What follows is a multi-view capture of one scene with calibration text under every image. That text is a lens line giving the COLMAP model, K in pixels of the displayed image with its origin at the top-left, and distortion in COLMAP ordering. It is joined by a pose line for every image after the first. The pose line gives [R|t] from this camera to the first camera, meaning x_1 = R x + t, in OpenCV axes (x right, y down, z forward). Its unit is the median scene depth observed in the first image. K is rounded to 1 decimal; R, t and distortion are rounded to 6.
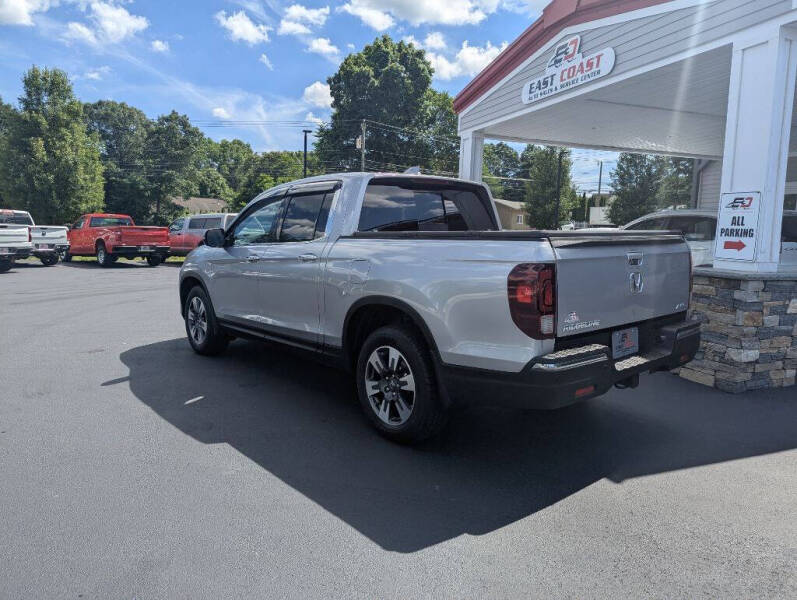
lens RADIAL K [[562.0, 0, 404.0], [0, 562.0, 282.5], [0, 0, 1]] dist [0.057669, -0.049223]
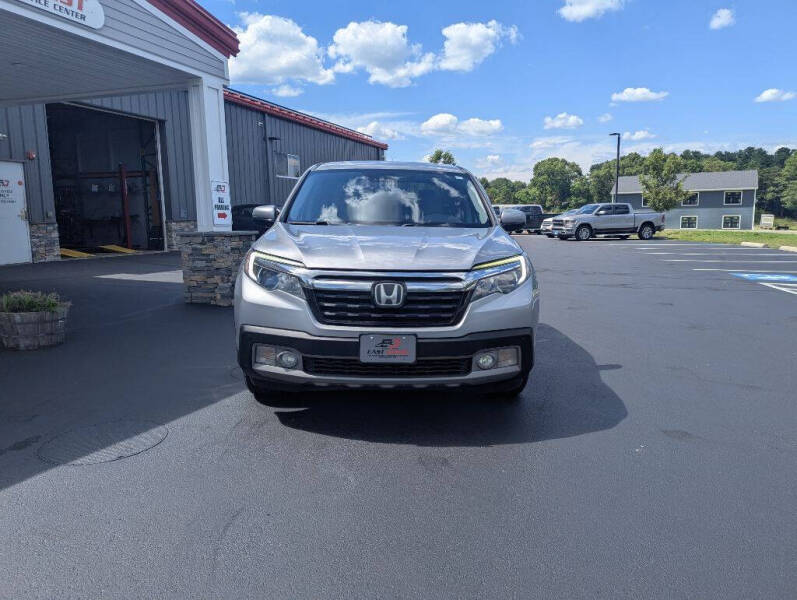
lens RADIAL K [[562.0, 0, 407.2], [0, 562.0, 290.9], [0, 0, 1]] dist [0.057669, -0.049223]
pose [[-0.776779, -0.104467, 0.621048, -0.546159], [0.043333, 0.974943, 0.218195, -0.121657], [-0.628280, 0.196401, -0.752788, 1.272594]]
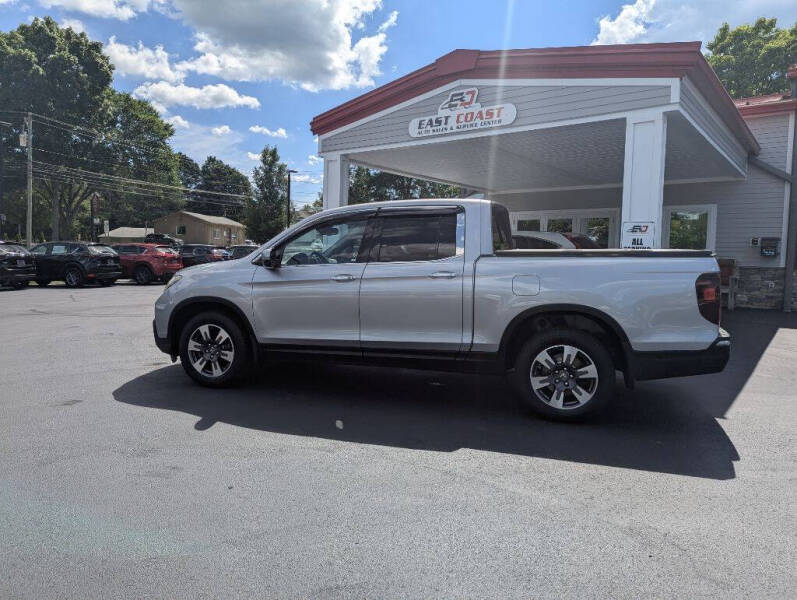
lens RADIAL K [[562.0, 0, 394.5], [0, 562.0, 284.5], [0, 0, 1]] dist [0.057669, -0.049223]
pose [[0.852838, -0.038373, 0.520763, -0.461024], [0.049770, 0.998729, -0.007914, -0.012582], [-0.519798, 0.032668, 0.853665, 0.065077]]
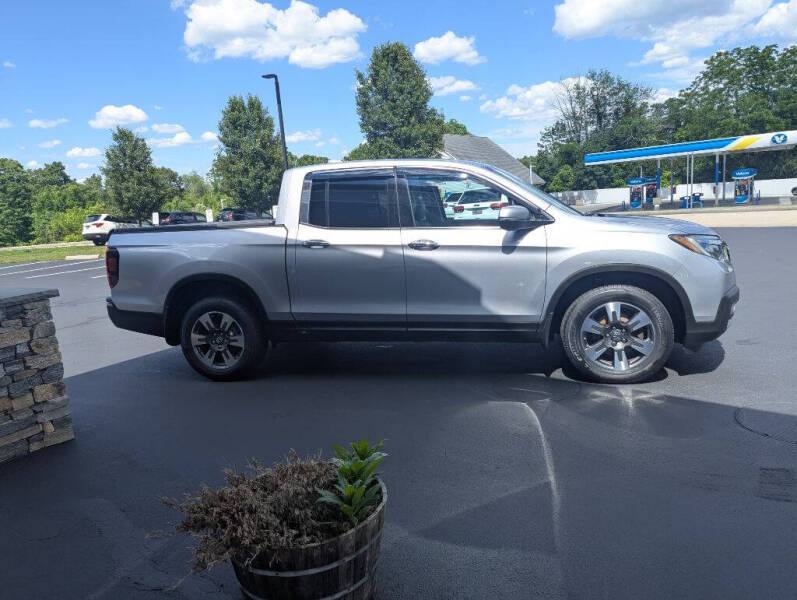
lens RADIAL K [[562.0, 0, 393.3], [0, 562.0, 289.3], [0, 0, 1]] dist [0.057669, -0.049223]
pose [[-0.804491, 0.131825, -0.579152, 0.385709], [0.002067, 0.975675, 0.219211, -0.125214], [0.593962, 0.175156, -0.785194, 1.256218]]
